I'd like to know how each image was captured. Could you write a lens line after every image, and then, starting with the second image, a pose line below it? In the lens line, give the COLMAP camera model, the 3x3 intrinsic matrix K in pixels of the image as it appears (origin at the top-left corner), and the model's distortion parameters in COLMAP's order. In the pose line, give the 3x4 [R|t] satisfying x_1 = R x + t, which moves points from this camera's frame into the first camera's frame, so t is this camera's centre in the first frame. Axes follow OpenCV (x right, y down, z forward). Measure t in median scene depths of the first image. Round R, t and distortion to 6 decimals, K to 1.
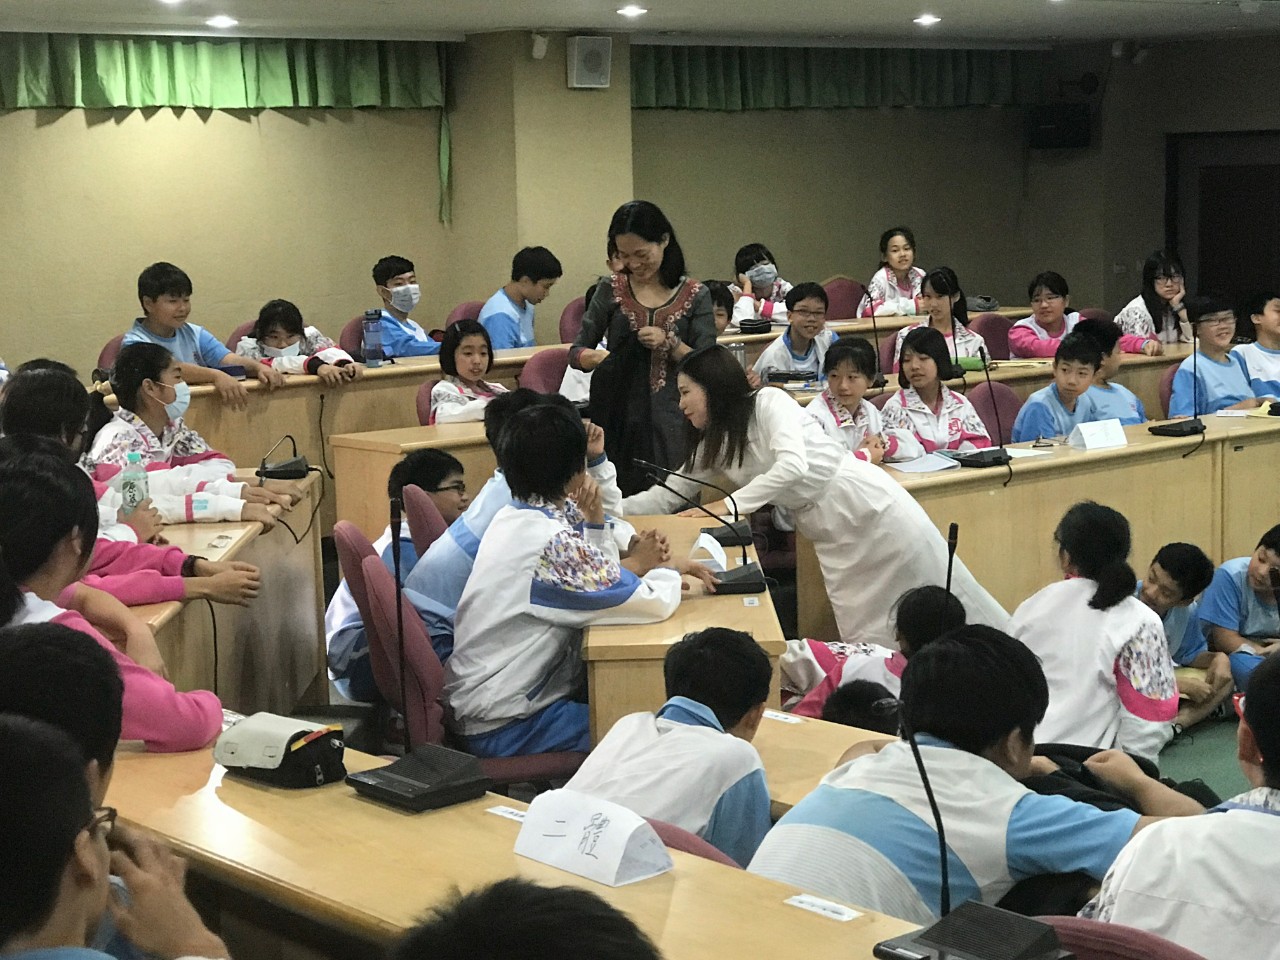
lens RADIAL K [[2304.9, 0, 640.0], [0, 2304.9, 480.0], [0, 0, 1]] dist [0.048397, 0.422902]
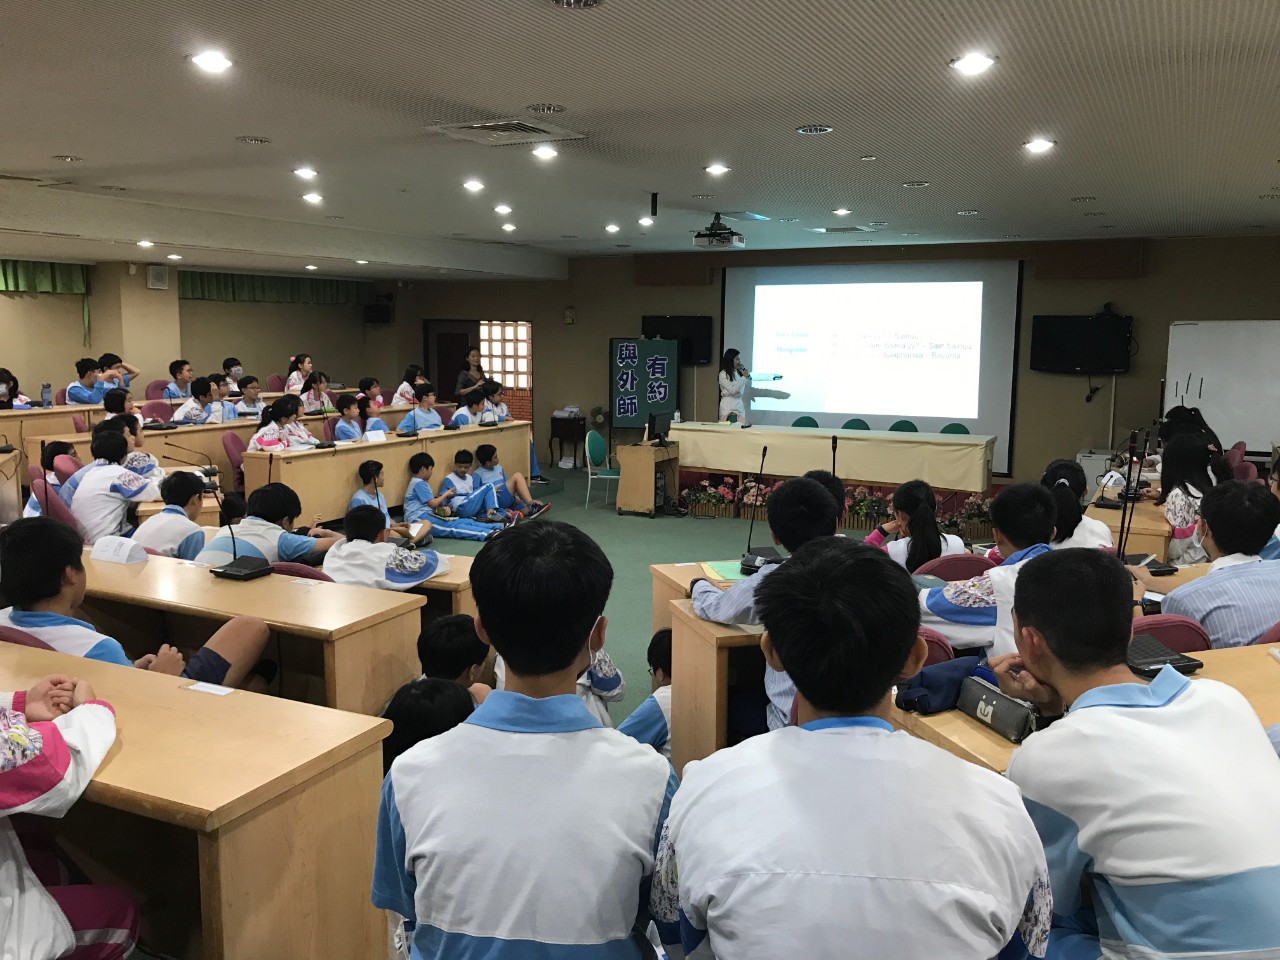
lens RADIAL K [[1047.4, 0, 623.3], [0, 1047.4, 464.9], [0, 0, 1]] dist [0.025907, -0.008577]
pose [[0.930163, -0.013528, 0.366897, 0.022983], [0.017015, 0.999836, -0.006270, 0.017952], [-0.366752, 0.012075, 0.930241, -0.130382]]
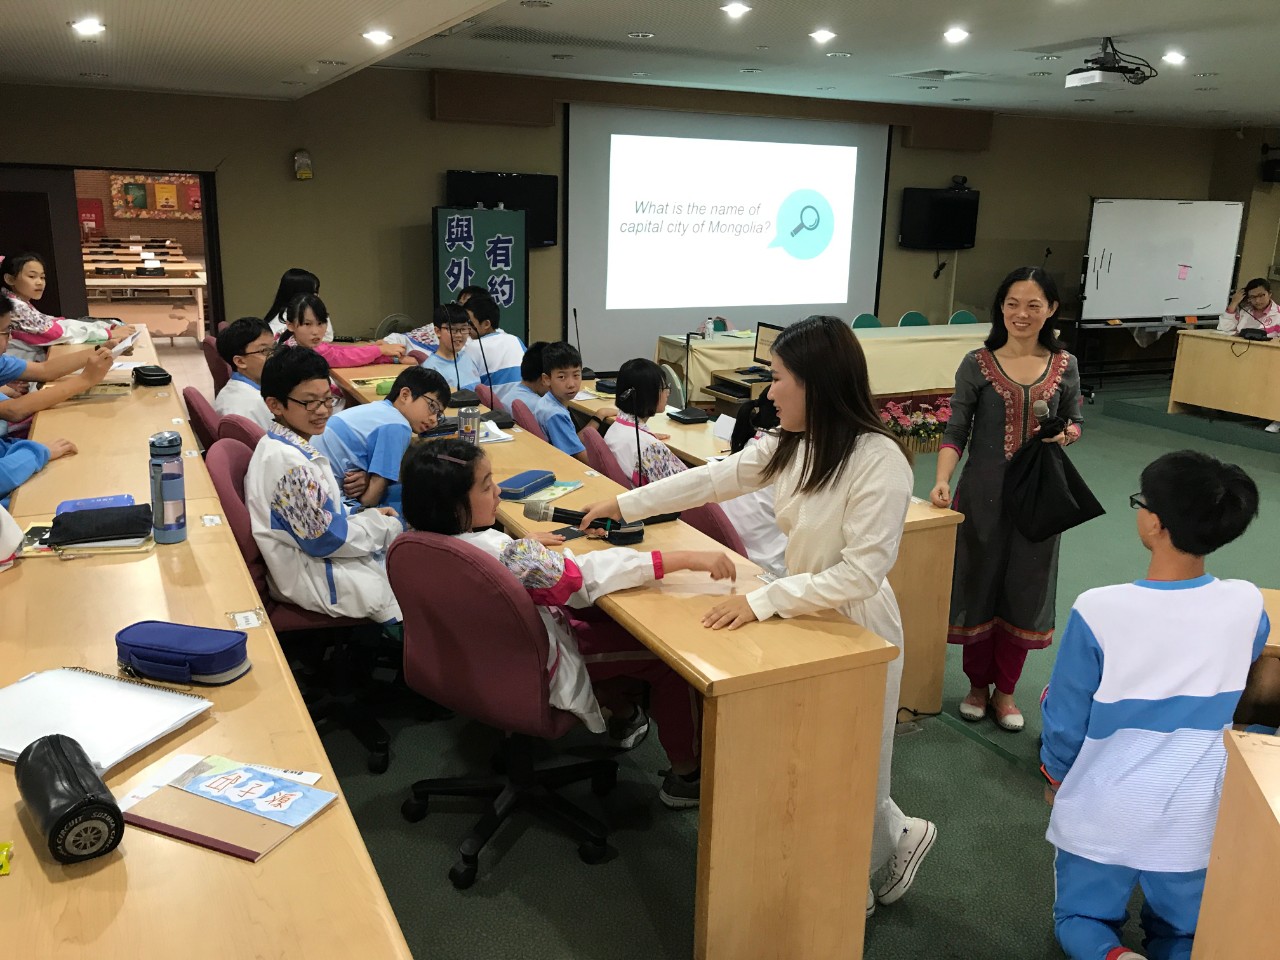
lens RADIAL K [[1047.3, 0, 635.6], [0, 1047.3, 442.7], [0, 0, 1]] dist [0.060315, -0.002546]
pose [[0.245625, -0.184078, 0.951727, -0.262204], [0.096251, 0.981584, 0.165012, -0.087277], [-0.964575, 0.051073, 0.258819, 0.721678]]
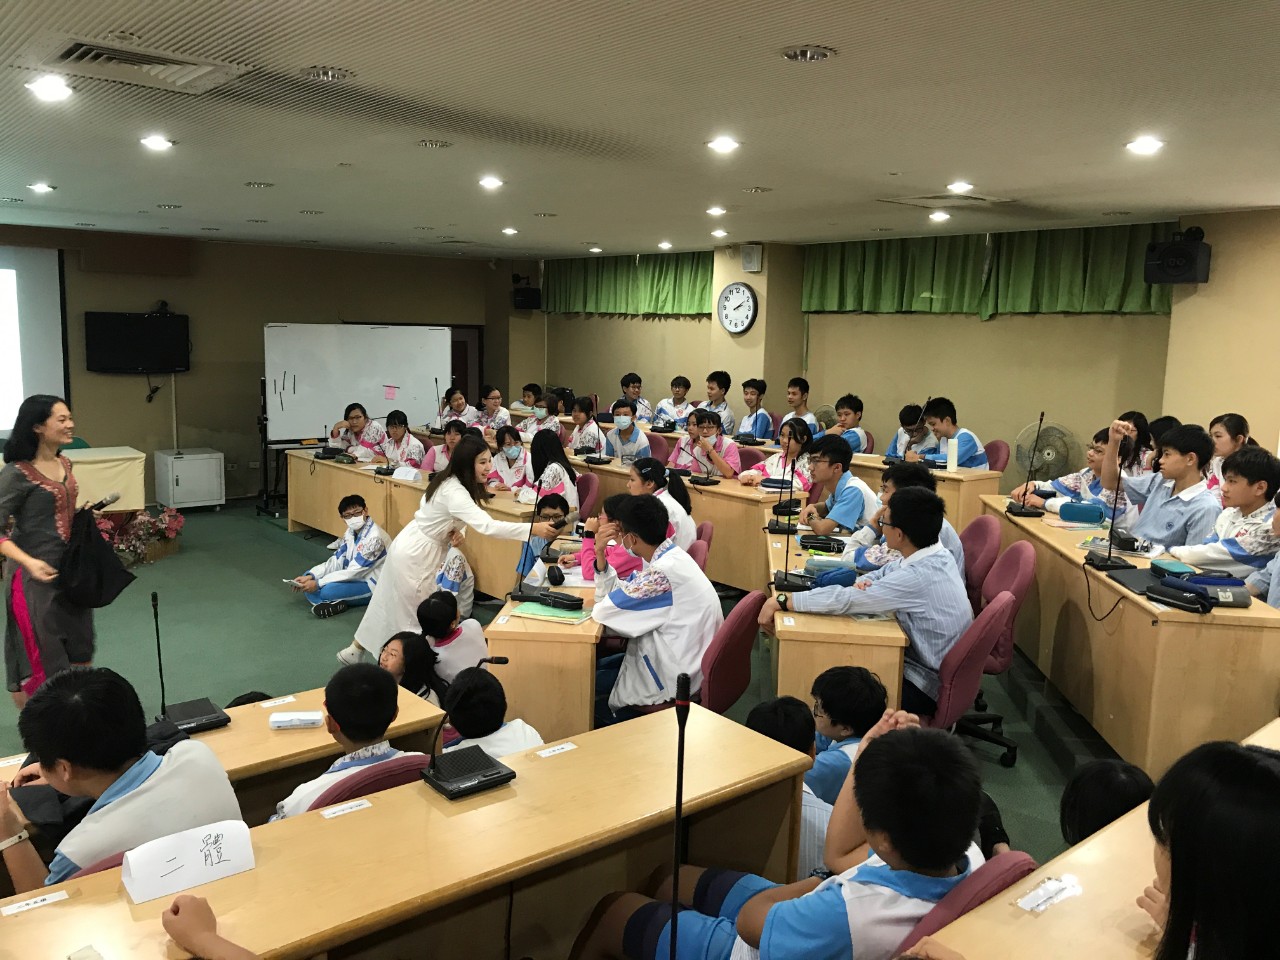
lens RADIAL K [[1061.6, 0, 640.0], [0, 1061.6, 480.0], [0, 0, 1]] dist [-0.007466, -0.012219]
pose [[0.011454, -0.114188, 0.993393, -0.185427], [0.111107, 0.987452, 0.112224, -0.032720], [-0.993742, 0.109088, 0.023998, 0.195885]]
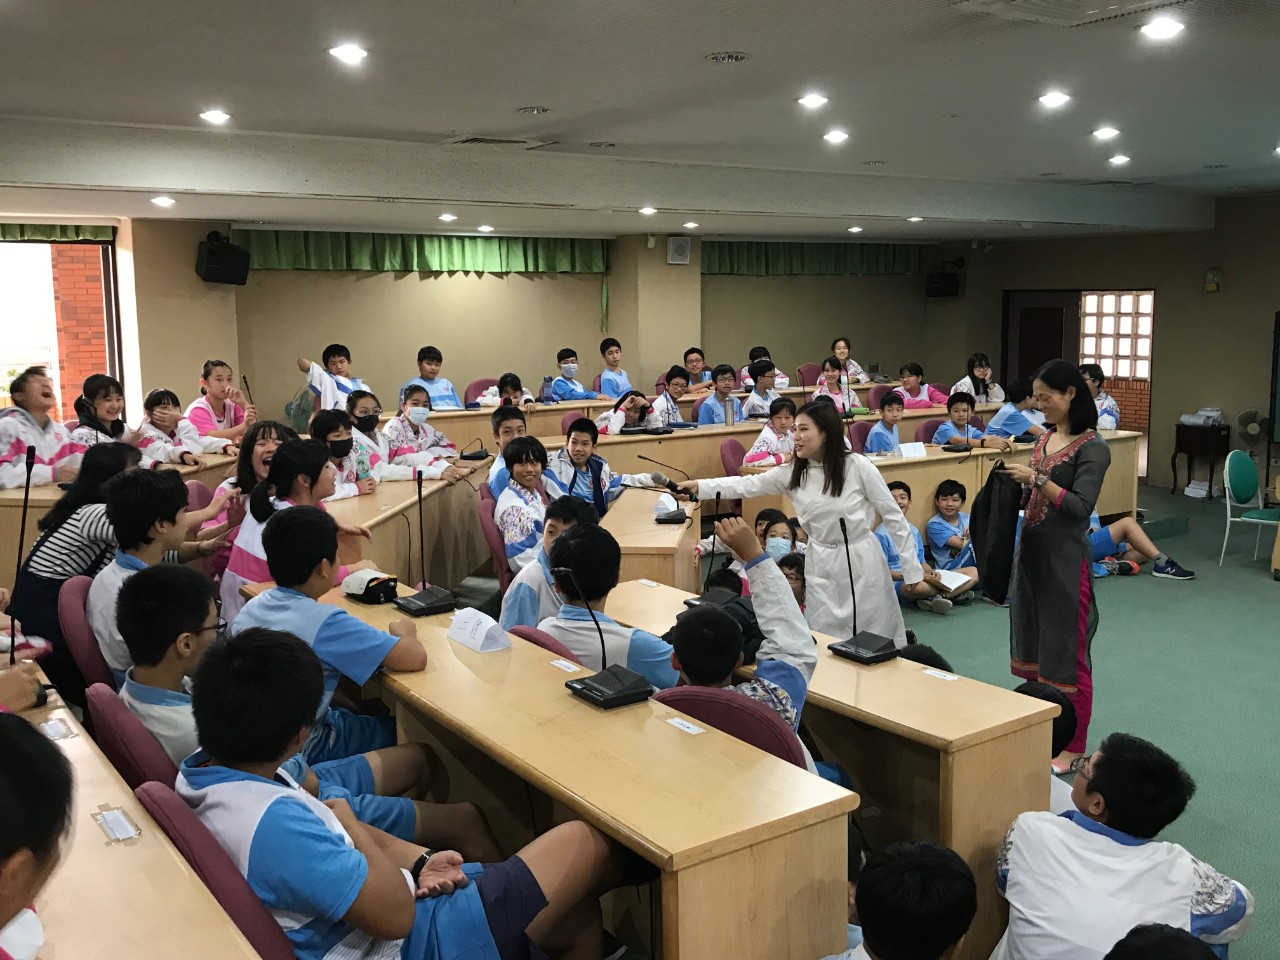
lens RADIAL K [[1229.8, 0, 635.9], [0, 1229.8, 467.0], [0, 0, 1]] dist [0.078602, -0.194515]
pose [[0.993214, 0.030928, -0.112113, 0.066769], [-0.030814, 0.999521, 0.002750, -0.000933], [0.112144, 0.000723, 0.993692, -0.030724]]
